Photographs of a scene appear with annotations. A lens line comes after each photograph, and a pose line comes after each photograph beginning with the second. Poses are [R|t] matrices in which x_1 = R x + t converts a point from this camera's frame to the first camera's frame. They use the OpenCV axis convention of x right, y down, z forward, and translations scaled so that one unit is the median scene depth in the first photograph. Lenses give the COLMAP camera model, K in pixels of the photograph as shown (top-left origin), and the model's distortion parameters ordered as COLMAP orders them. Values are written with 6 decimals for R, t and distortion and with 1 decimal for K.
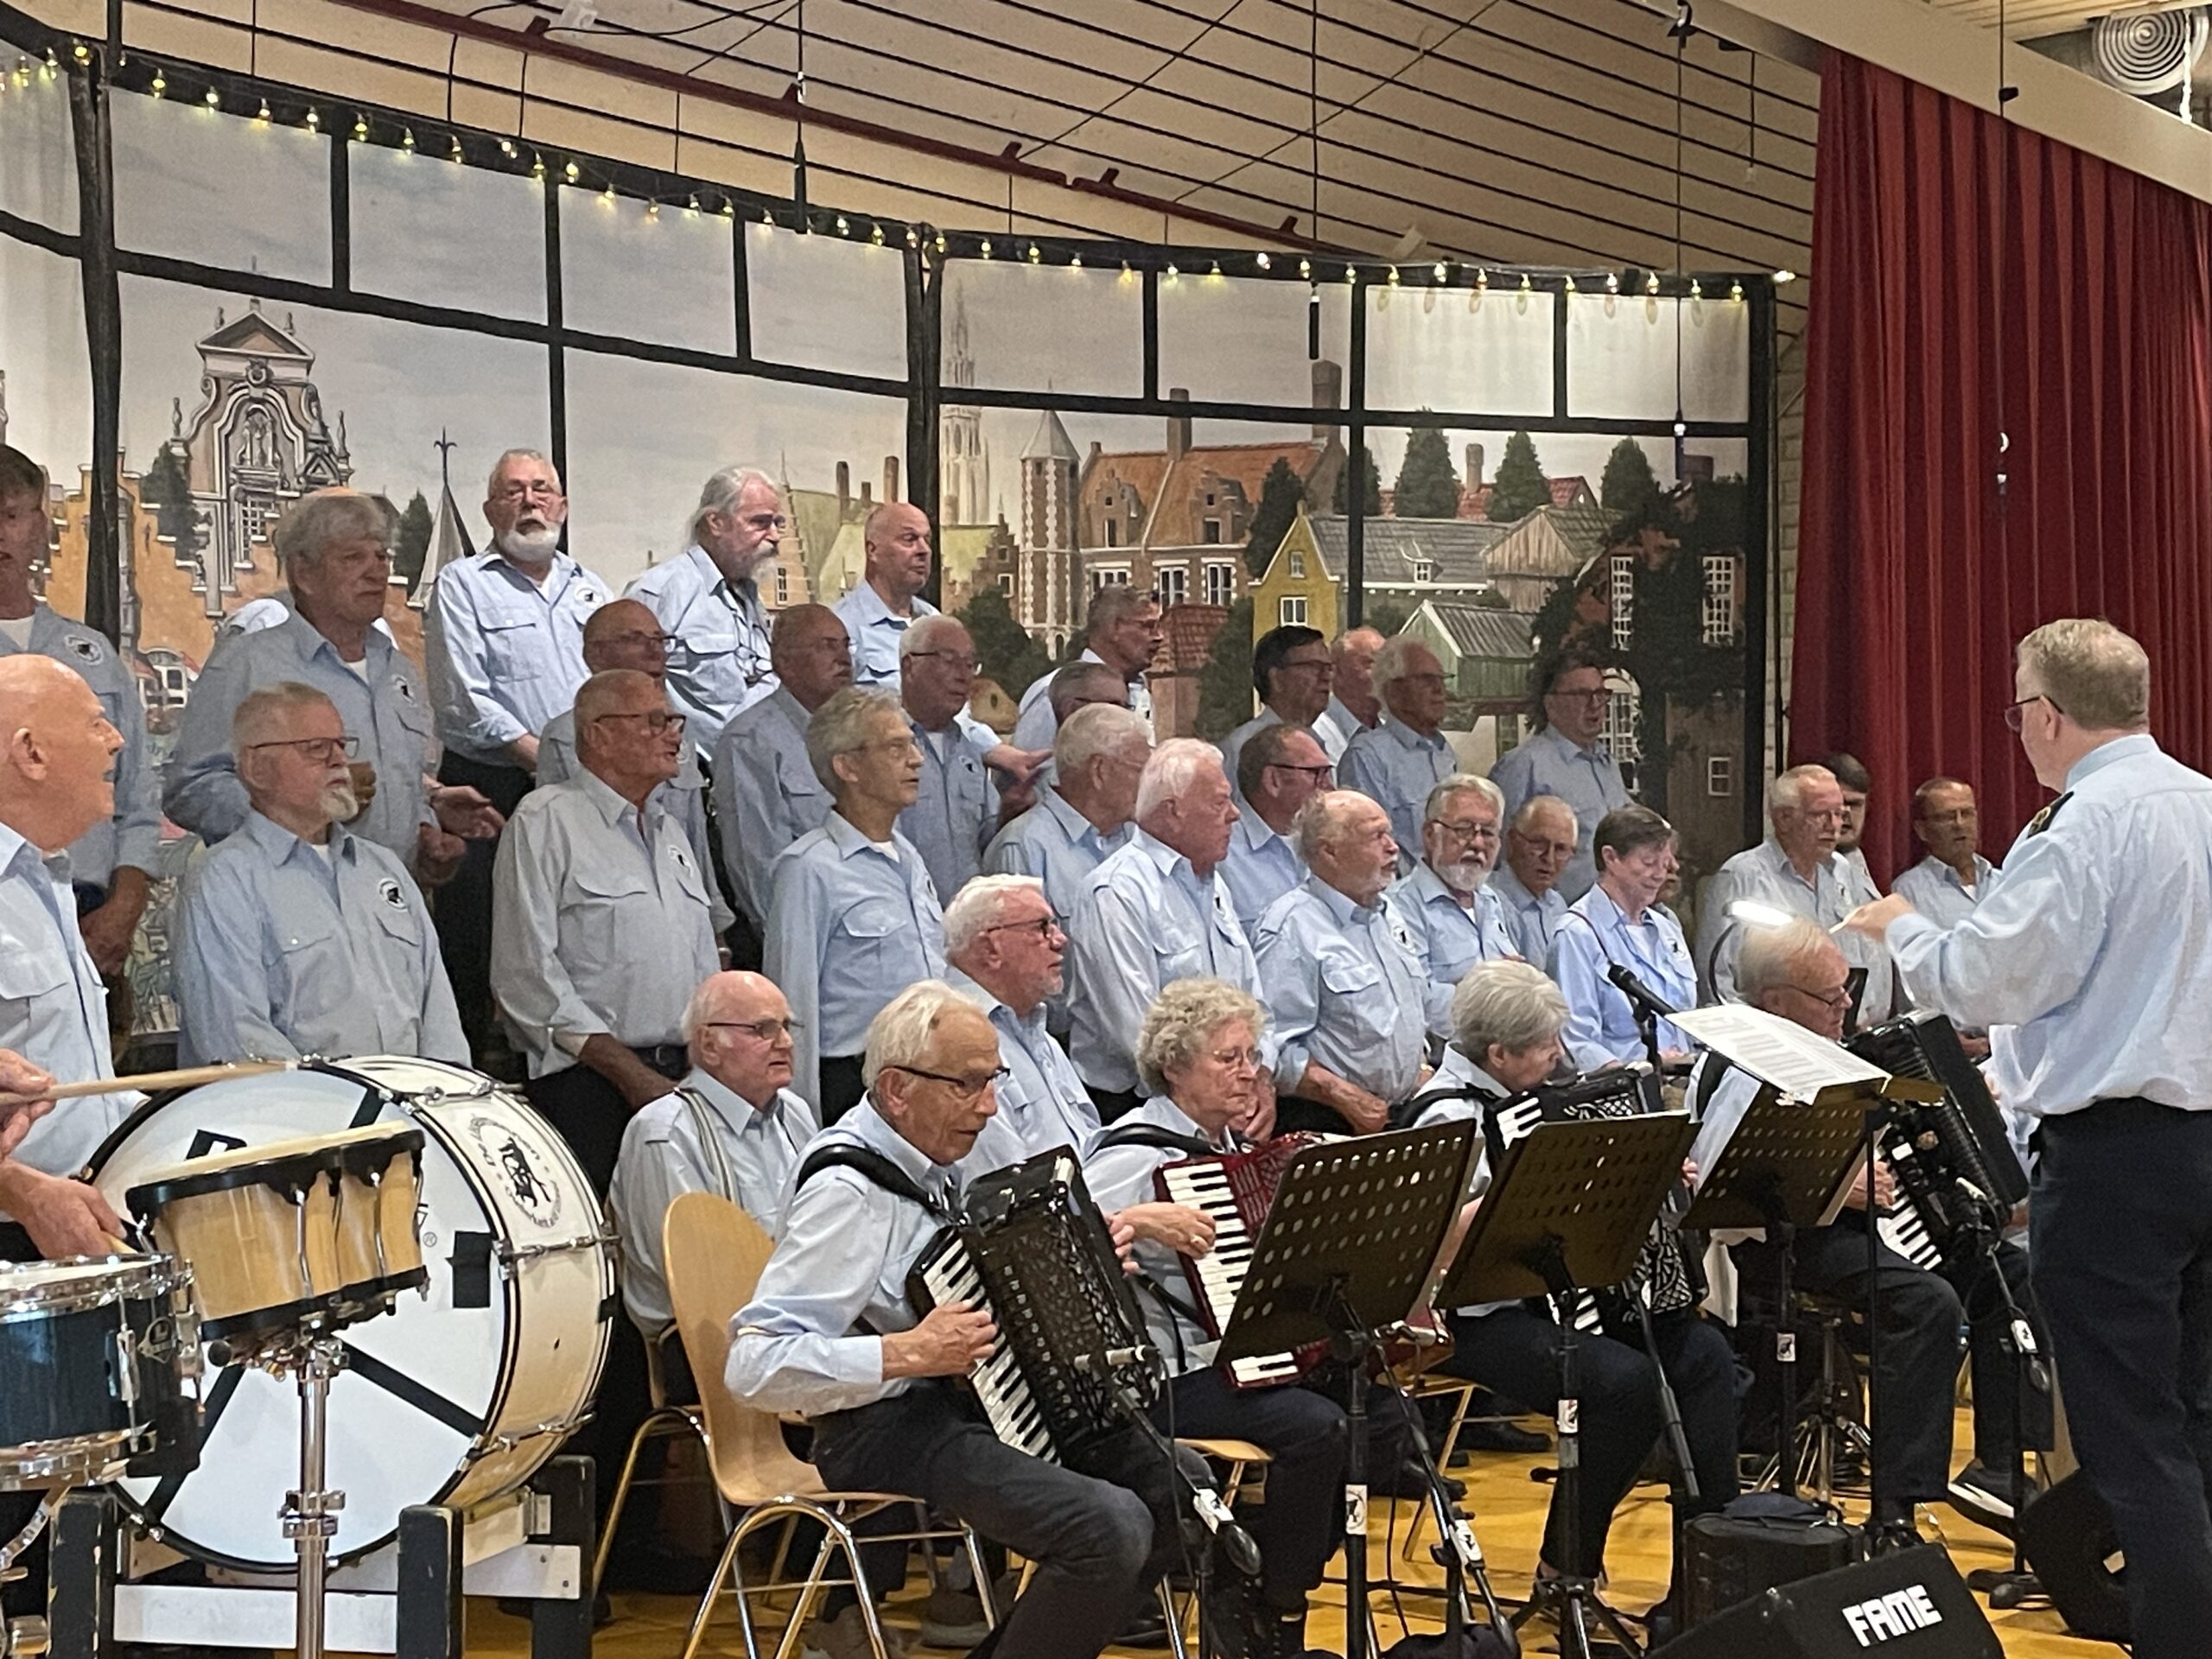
lens RADIAL K [[3483.0, 0, 1088.7], [0, 3483.0, 902.5], [0, 0, 1]] dist [0.237380, -0.834839]
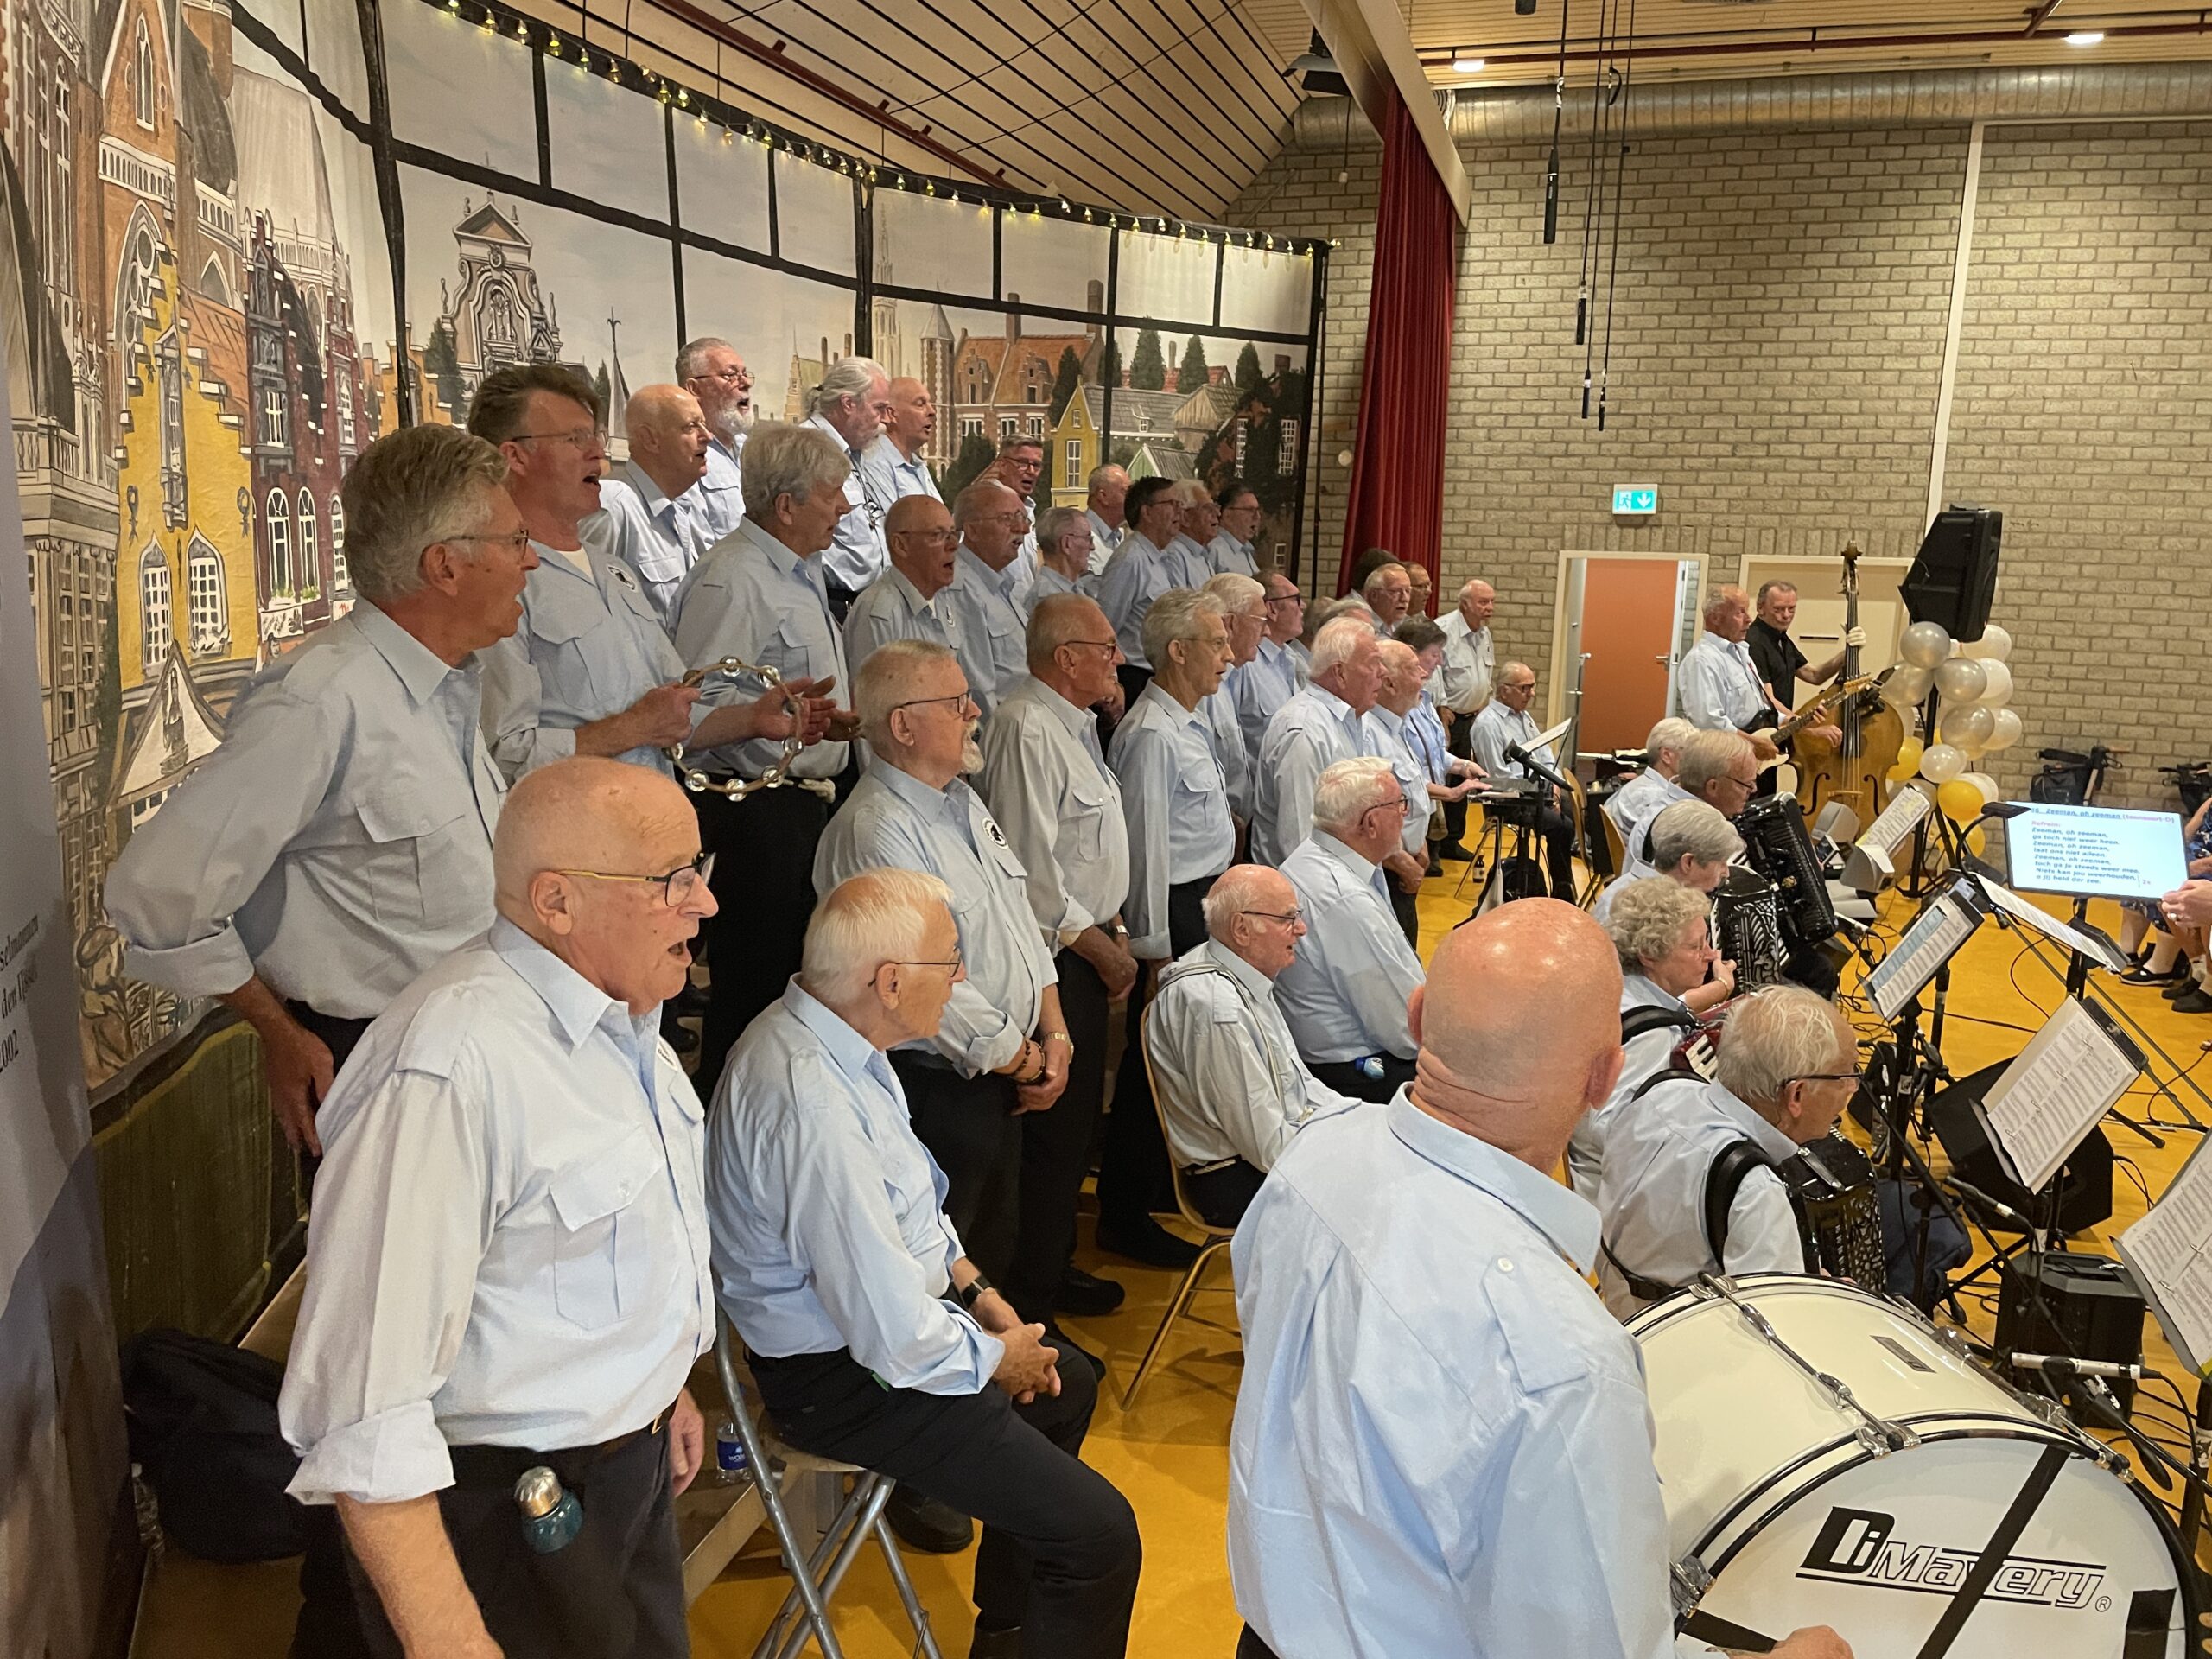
lens RADIAL K [[1662.5, 0, 1090.8], [0, 1662.5, 821.2], [0, 0, 1]] dist [0.098308, -0.126793]
pose [[0.928003, -0.049478, 0.369273, -0.218640], [-0.020391, 0.982912, 0.182942, -0.058804], [-0.372015, -0.177301, 0.911136, 0.307724]]
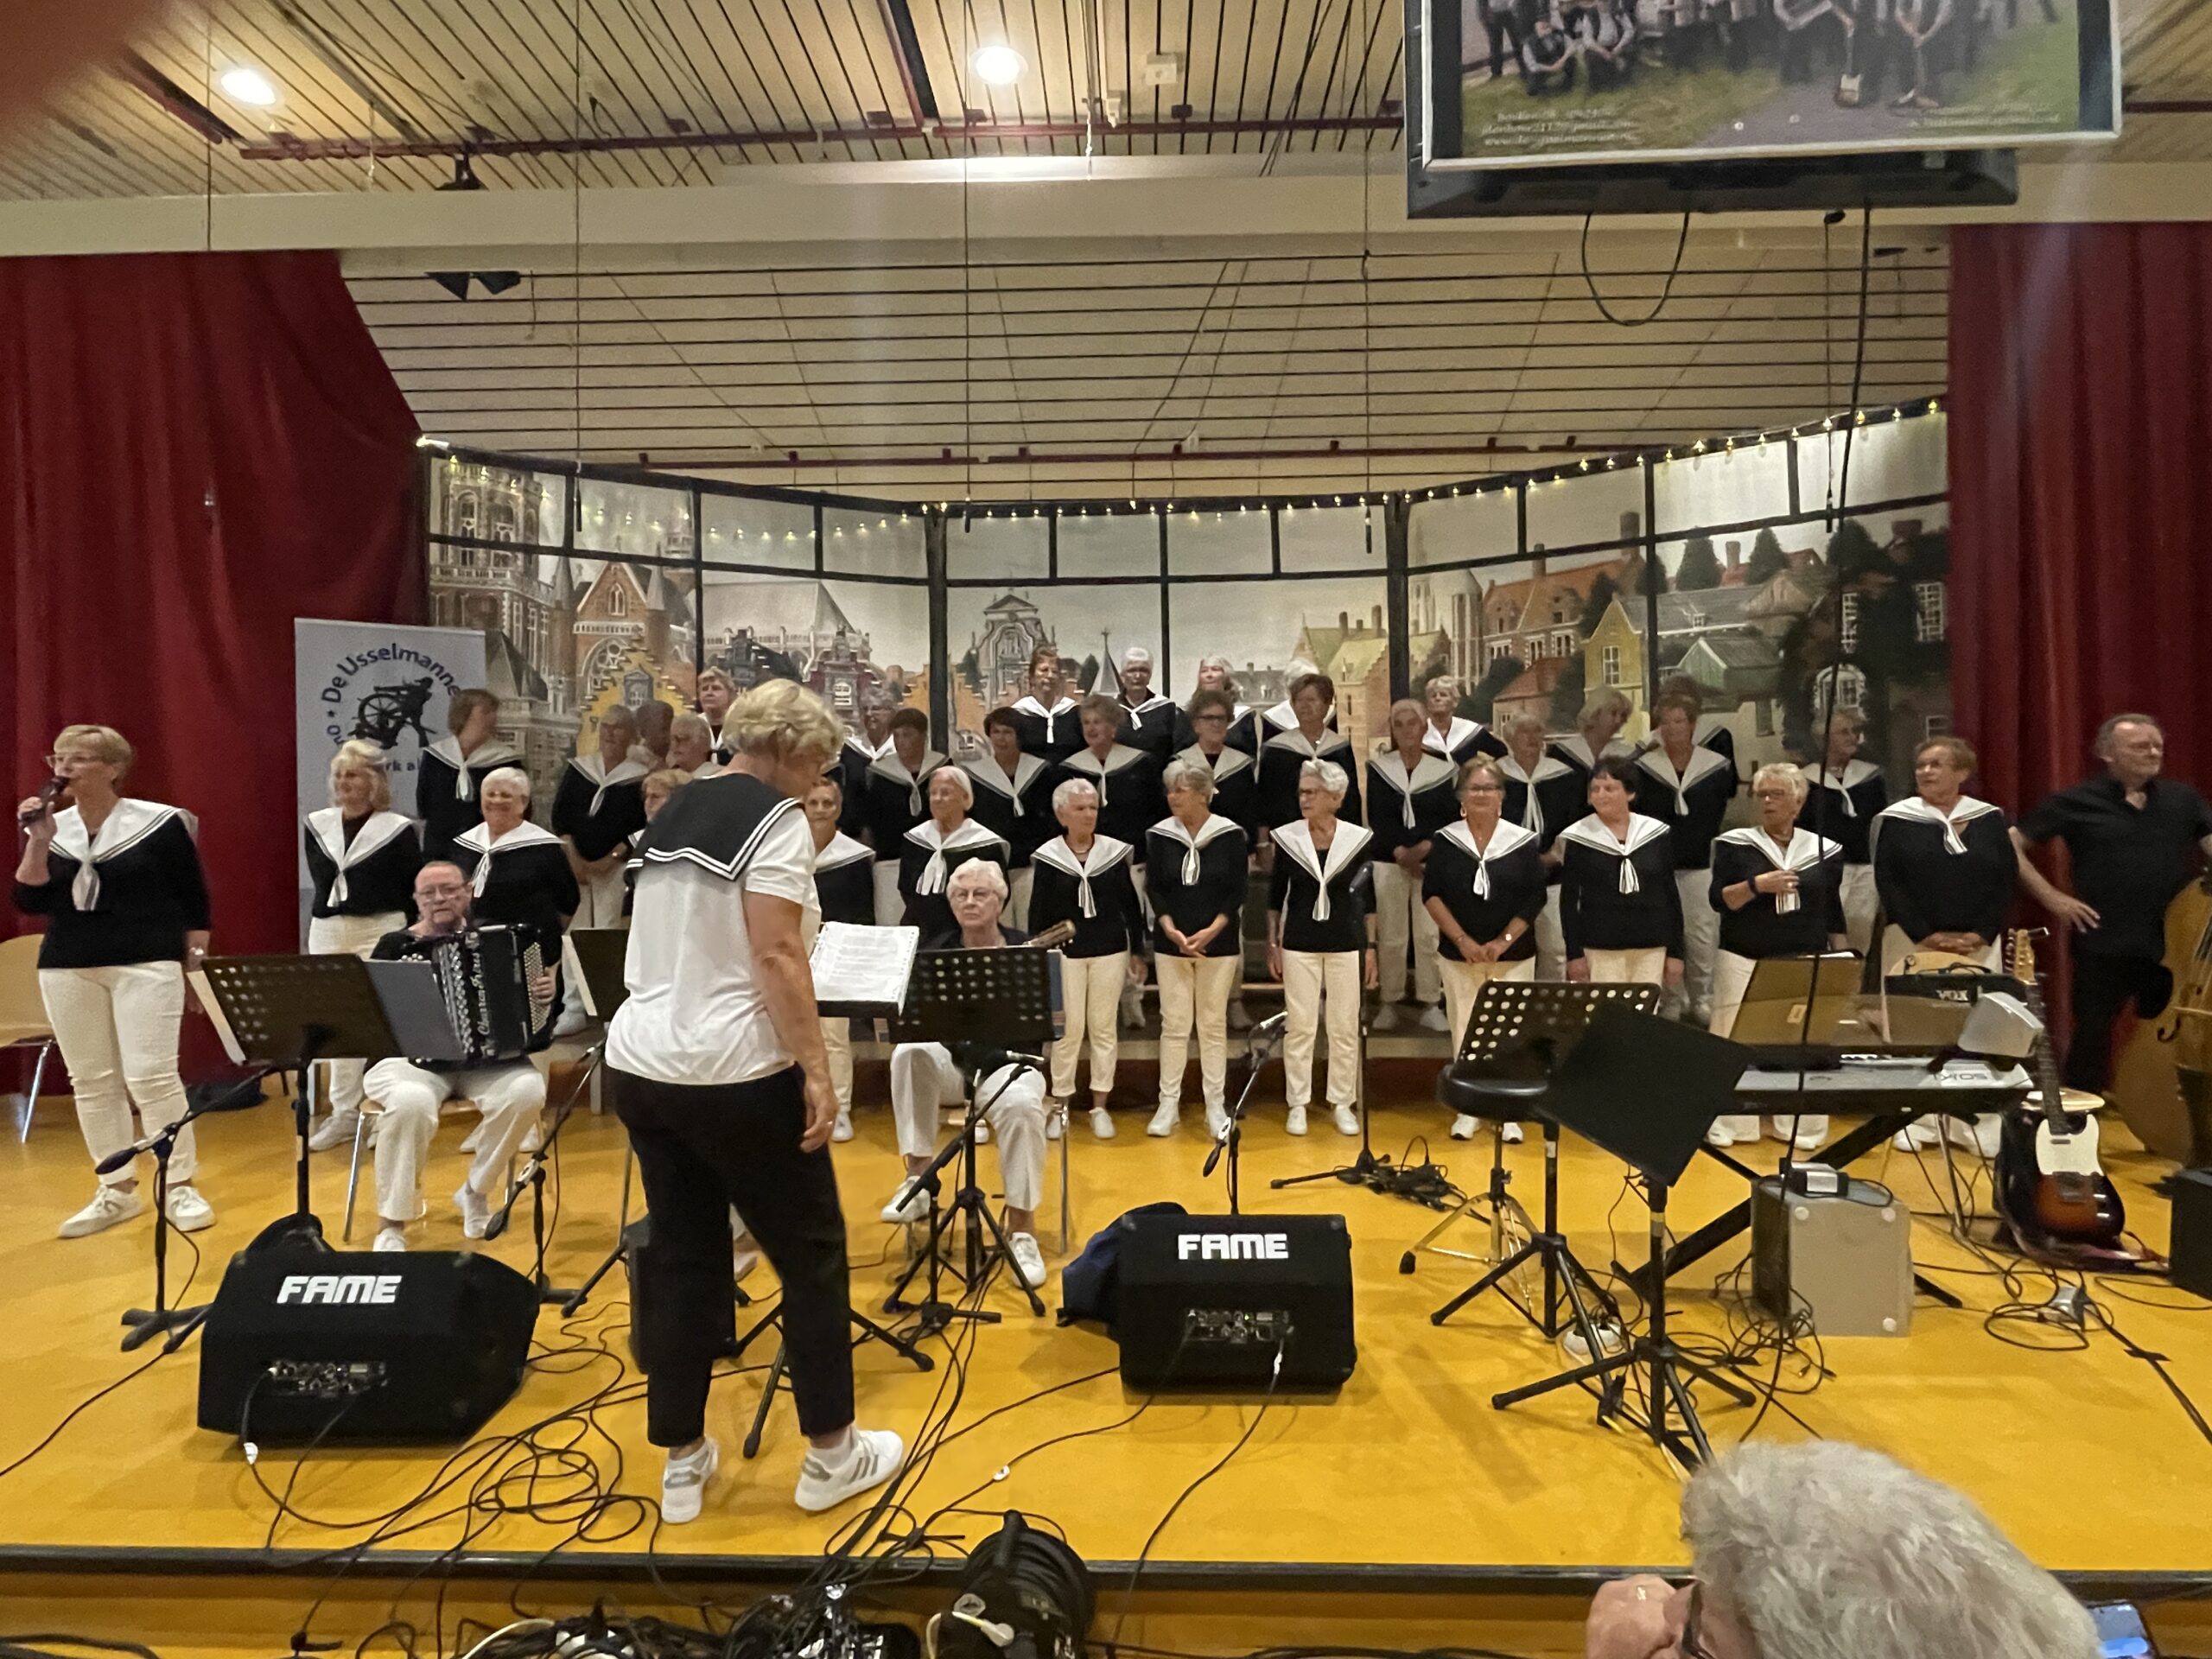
lens RADIAL K [[1172.1, 0, 1106.0], [0, 1172.1, 829.5], [0, 0, 1]] dist [-0.004841, -0.000091]
pose [[0.616033, -0.010212, -0.787654, 0.379707], [0.014225, 0.999897, -0.001839, 0.003893], [0.787592, -0.010071, 0.616115, 0.434696]]
